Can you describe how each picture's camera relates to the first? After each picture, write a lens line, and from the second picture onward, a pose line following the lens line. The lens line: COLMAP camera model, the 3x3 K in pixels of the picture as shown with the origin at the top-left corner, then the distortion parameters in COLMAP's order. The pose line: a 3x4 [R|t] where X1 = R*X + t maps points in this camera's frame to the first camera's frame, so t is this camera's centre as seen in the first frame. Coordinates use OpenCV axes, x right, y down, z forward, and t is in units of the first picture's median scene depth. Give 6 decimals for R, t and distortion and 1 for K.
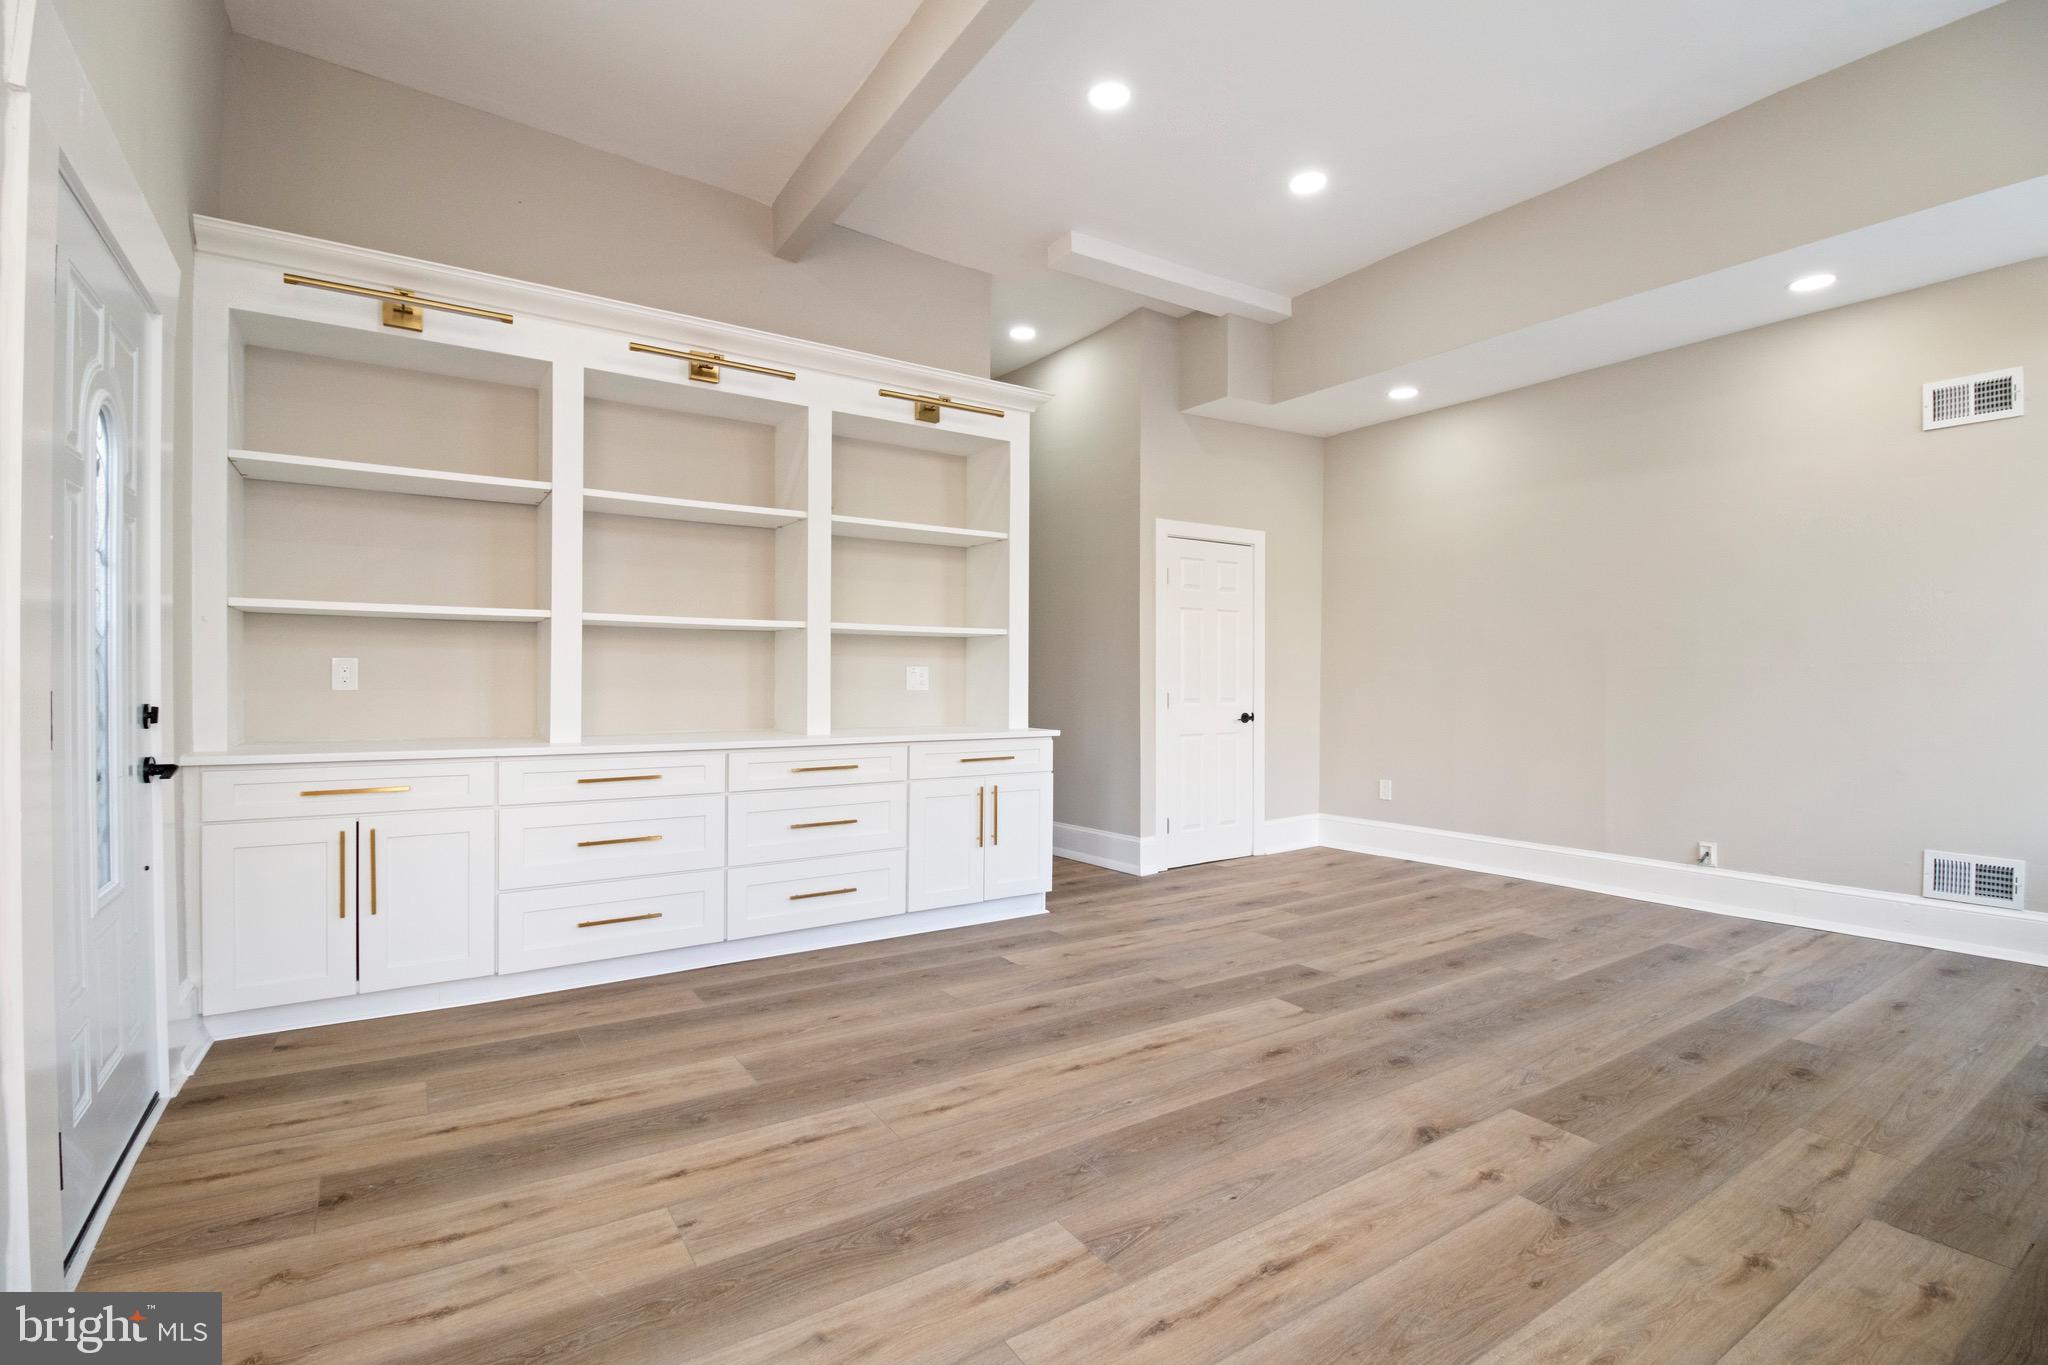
lens RADIAL K [[948.6, 0, 1024.0], [0, 948.6, 682.5], [0, 0, 1]] dist [0.000442, -0.013714]
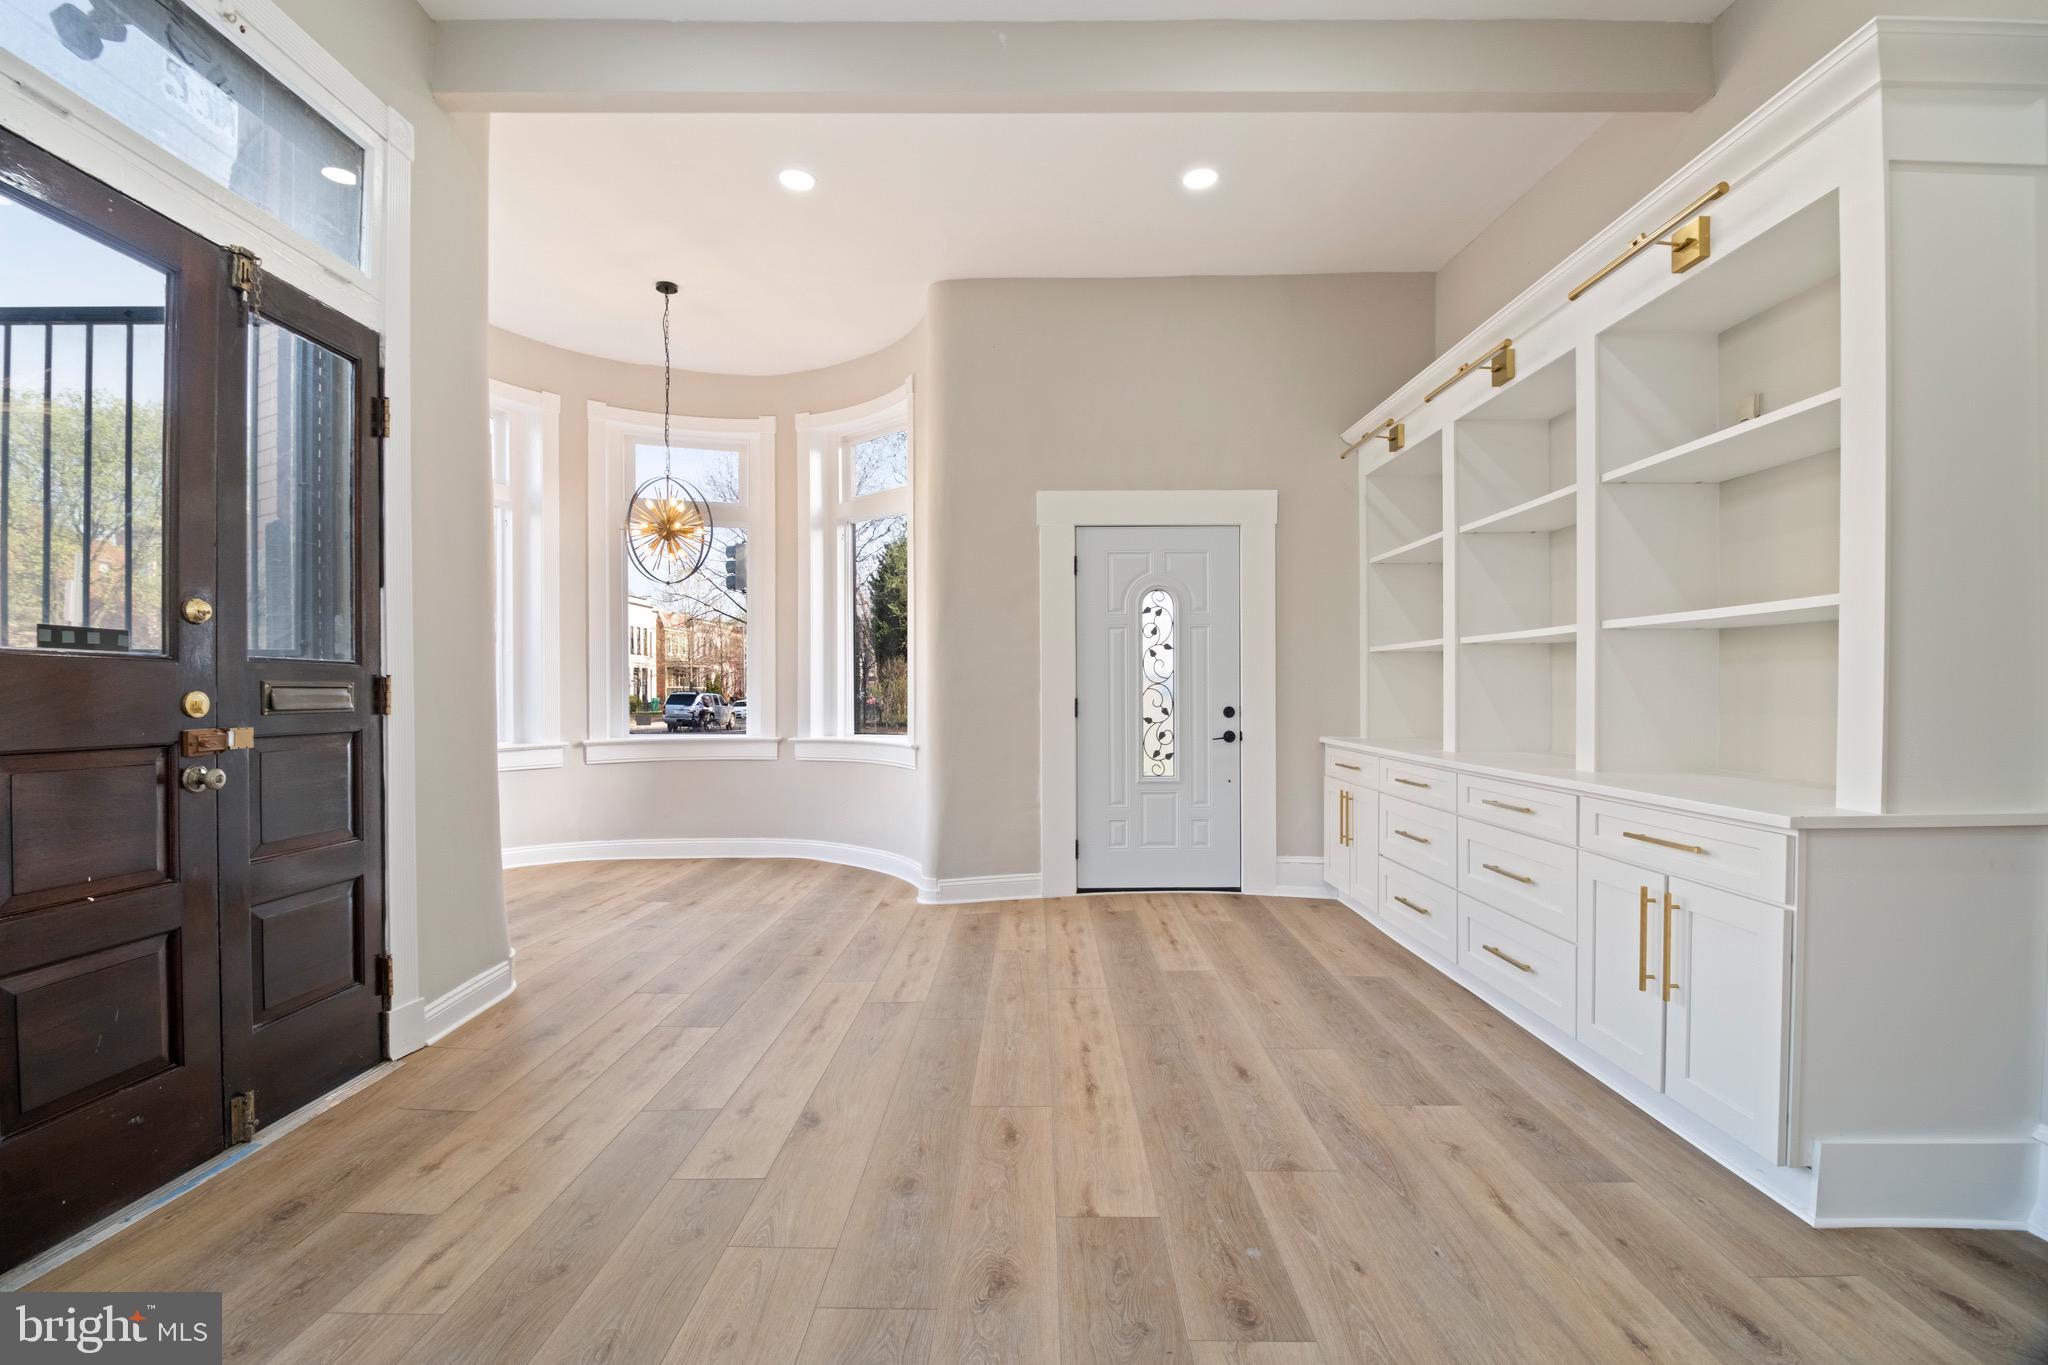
lens RADIAL K [[916.3, 0, 1031.8], [0, 916.3, 702.9], [0, 0, 1]] dist [0.002988, -0.014225]
pose [[-0.552357, 0.009588, -0.833552, 1.011750], [-0.005508, 0.999870, 0.015151, -0.030059], [0.833589, 0.012960, -0.552233, 1.551951]]
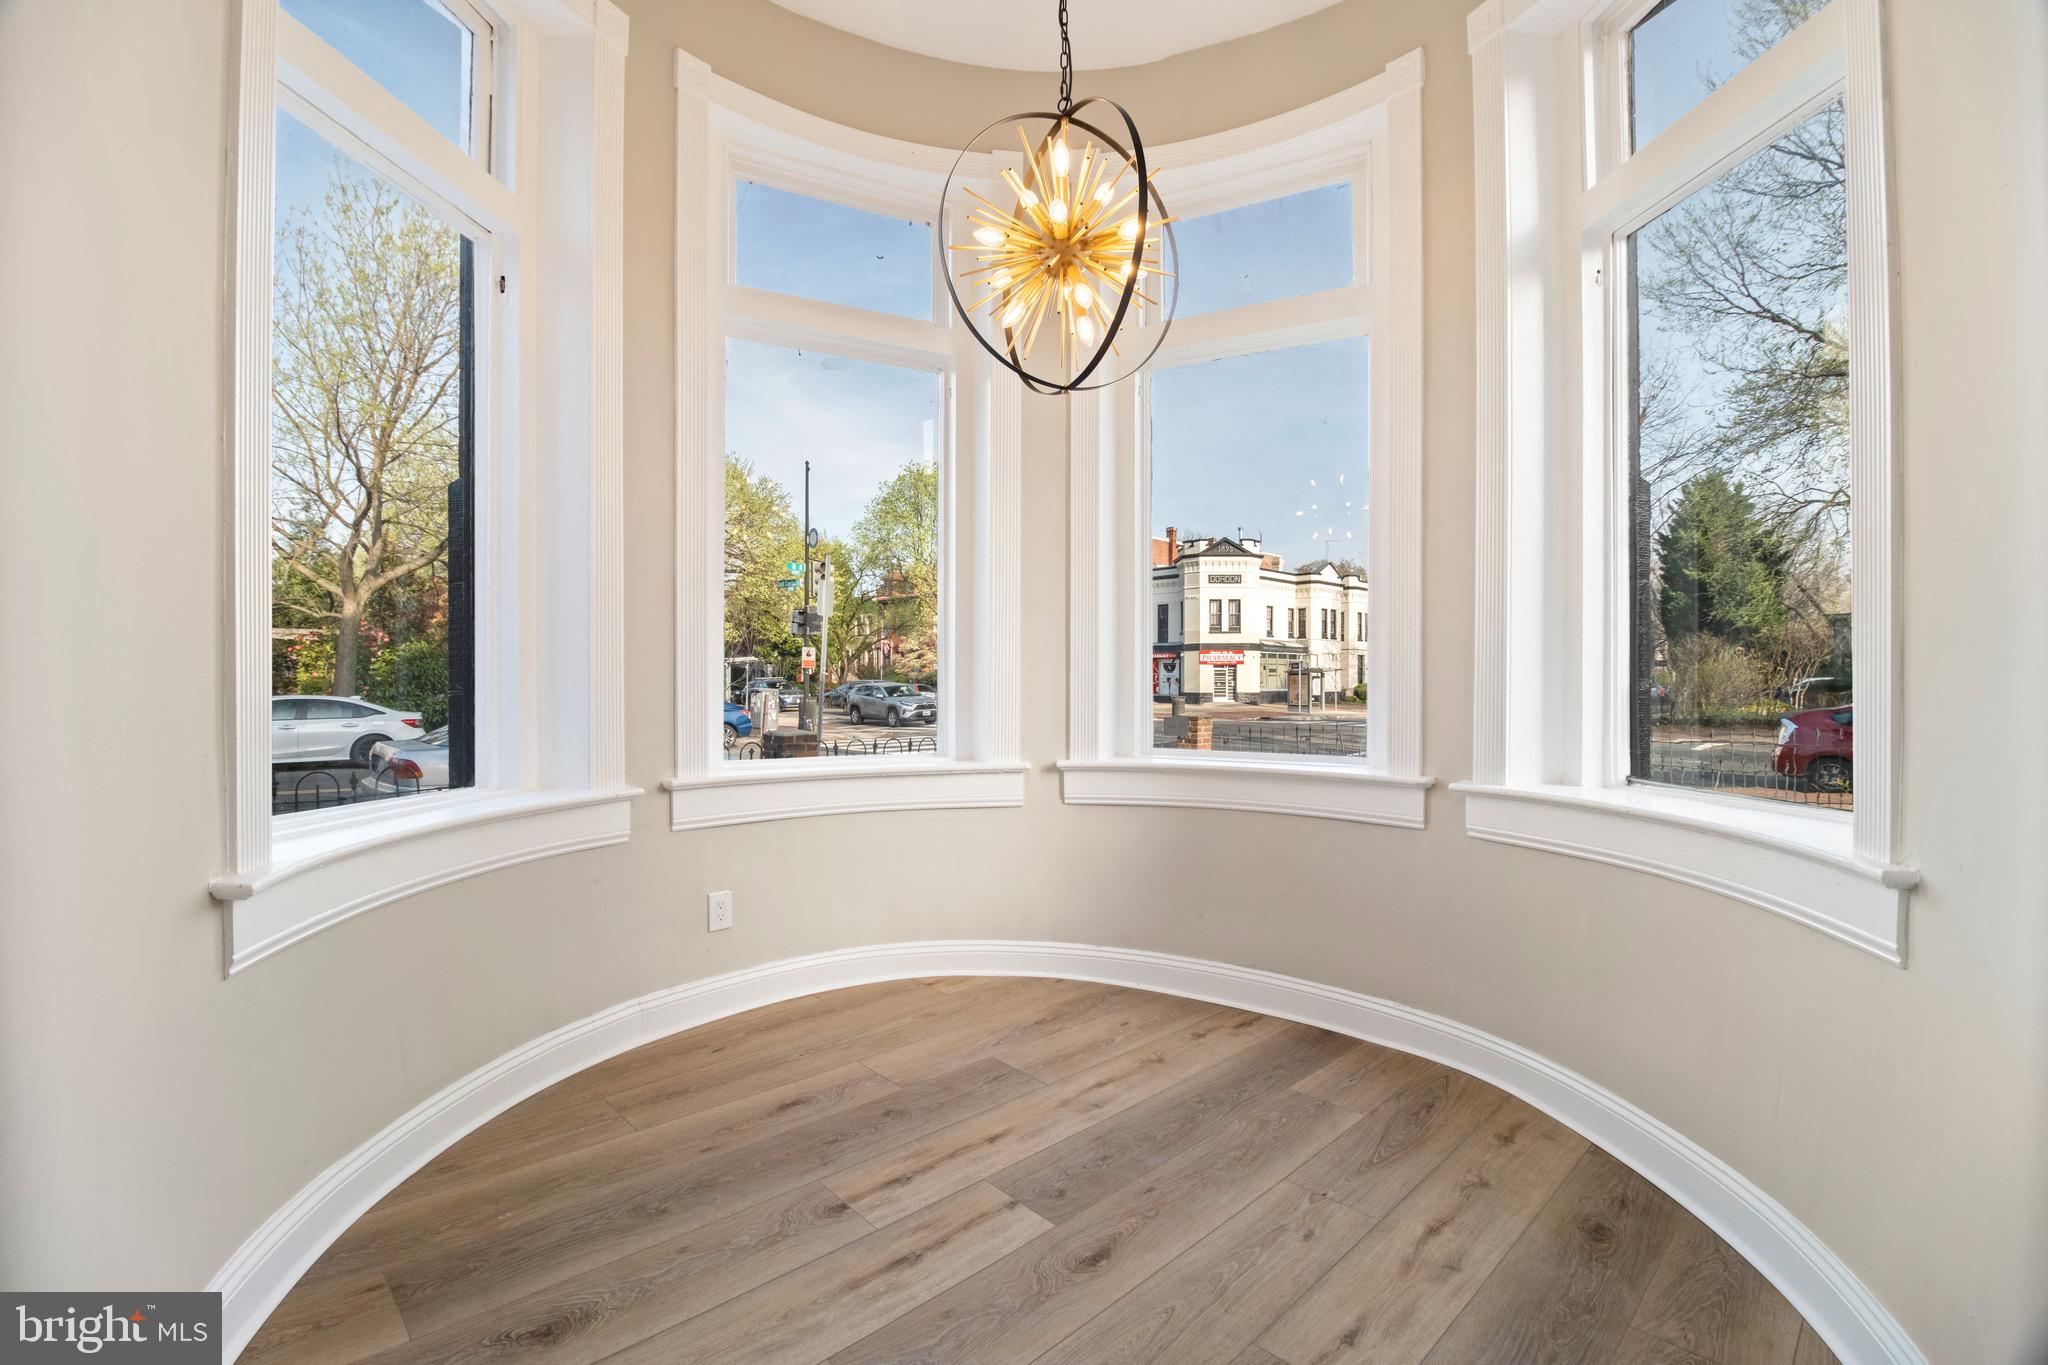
lens RADIAL K [[905.0, 0, 1018.7], [0, 905.0, 677.2], [0, 0, 1]] dist [0.000870, -0.012773]
pose [[-0.980586, -0.003430, -0.196061, 0.009607], [-0.004340, 0.999982, 0.004216, -0.017267], [0.196043, 0.004985, -0.980583, 0.567090]]
